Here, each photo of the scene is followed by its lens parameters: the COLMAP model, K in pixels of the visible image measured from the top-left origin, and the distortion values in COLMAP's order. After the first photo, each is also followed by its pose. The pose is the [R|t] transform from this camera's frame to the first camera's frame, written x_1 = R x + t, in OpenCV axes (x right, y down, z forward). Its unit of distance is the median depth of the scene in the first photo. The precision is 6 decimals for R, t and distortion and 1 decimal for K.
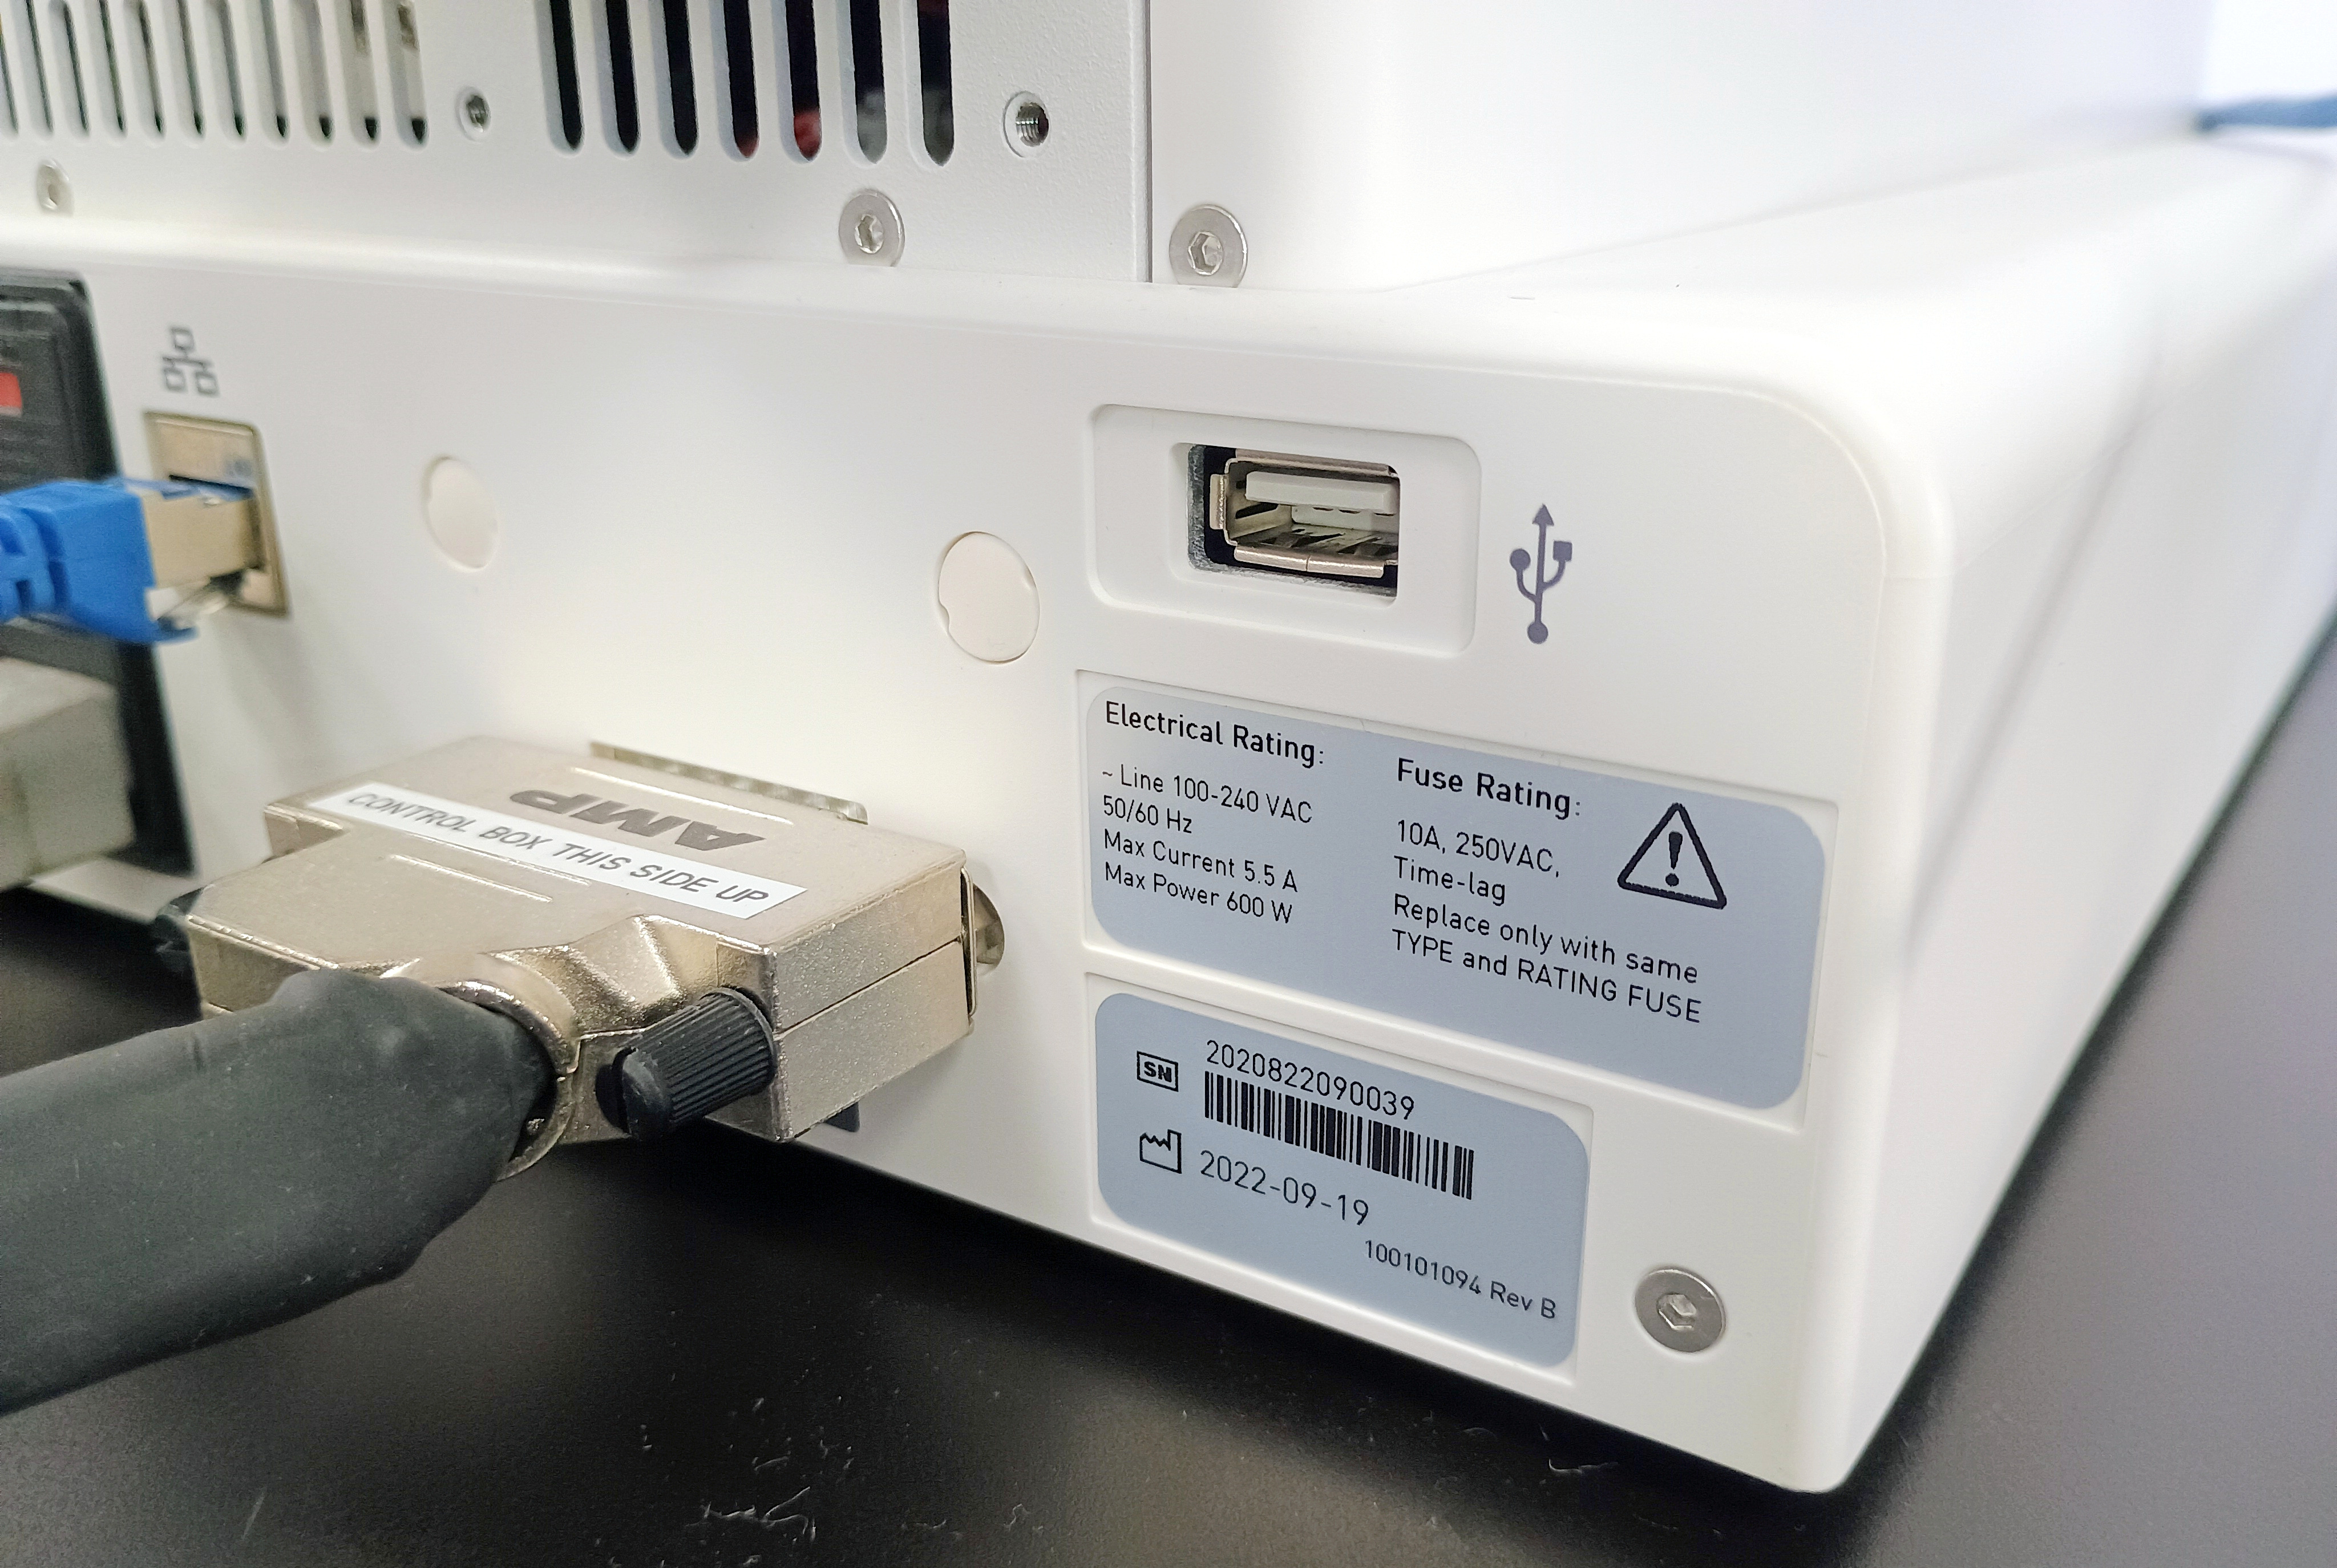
lens RADIAL K [[2161.9, 0, 1168.5], [0, 2161.9, 784.0], [0, 0, 1]] dist [-0.000950, -0.000328]
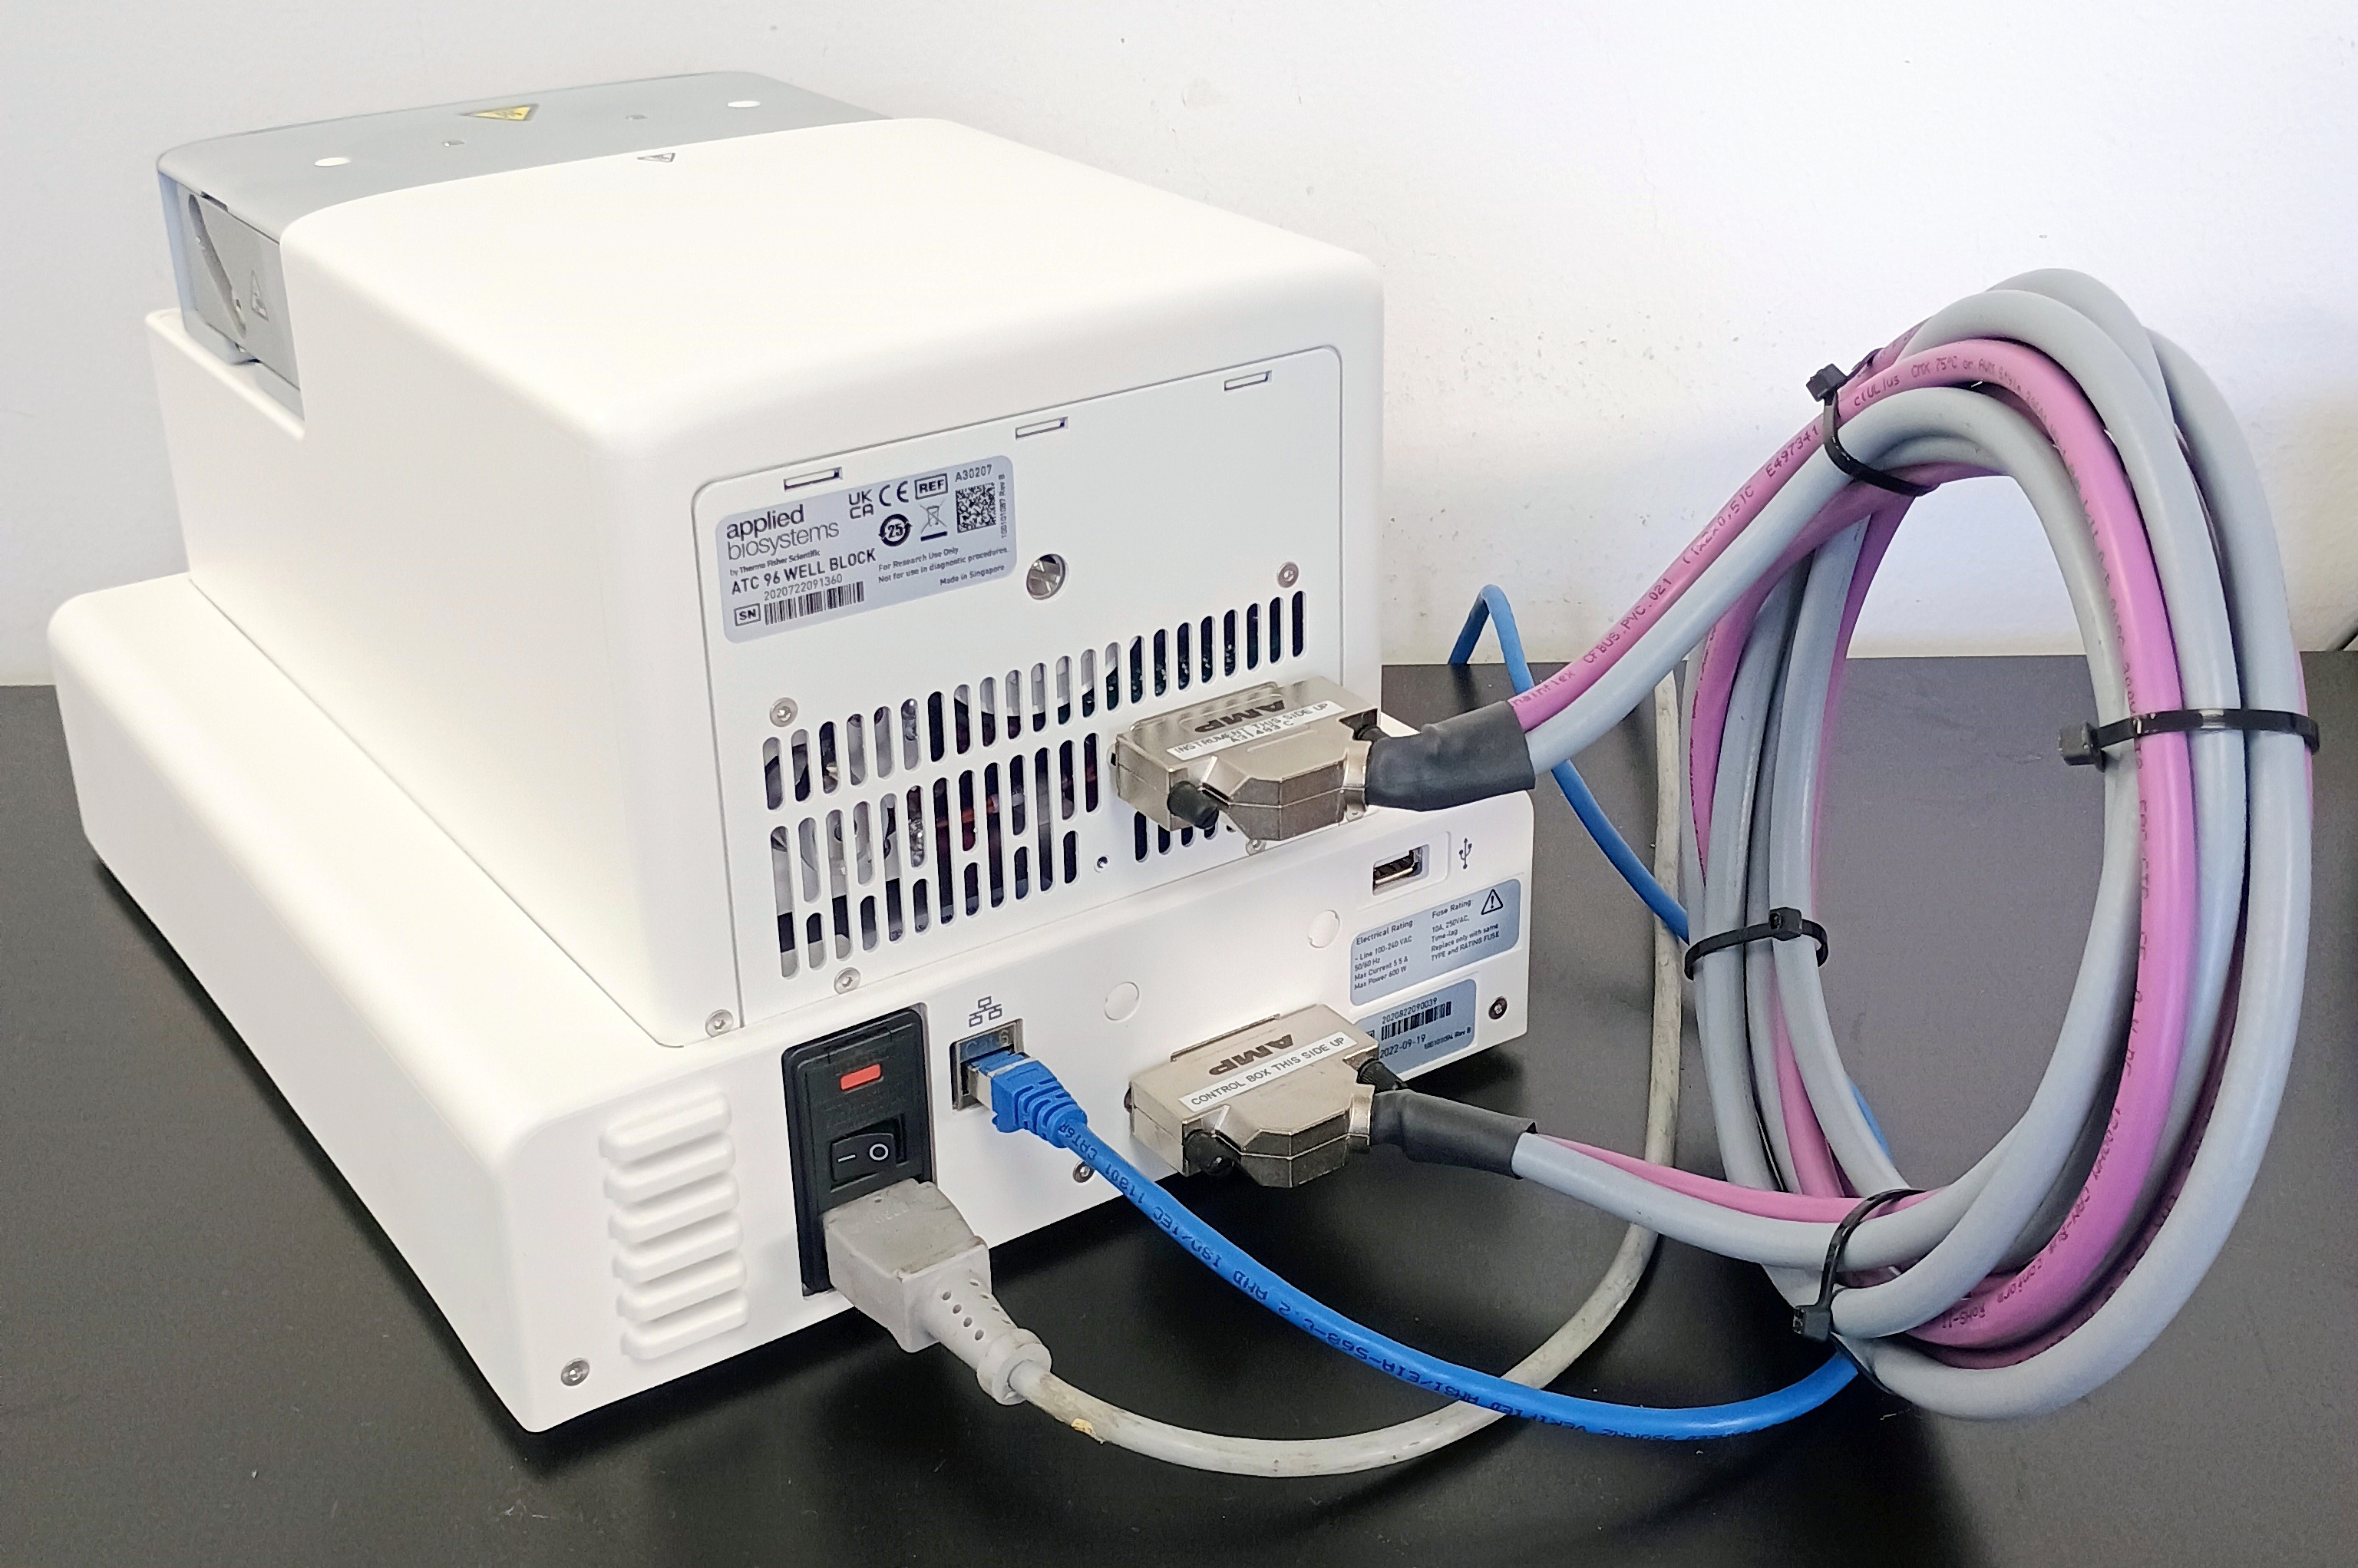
lens RADIAL K [[2883.1, 0, 1179.0], [0, 2883.1, 784.0], [0, 0, 1]] dist [0.001282, 0.000038]
pose [[0.330782, -0.370314, 0.868015, -4.023724], [0.331061, 0.906873, 0.260731, -1.556460], [-0.883732, 0.201121, 0.422574, -0.731316]]
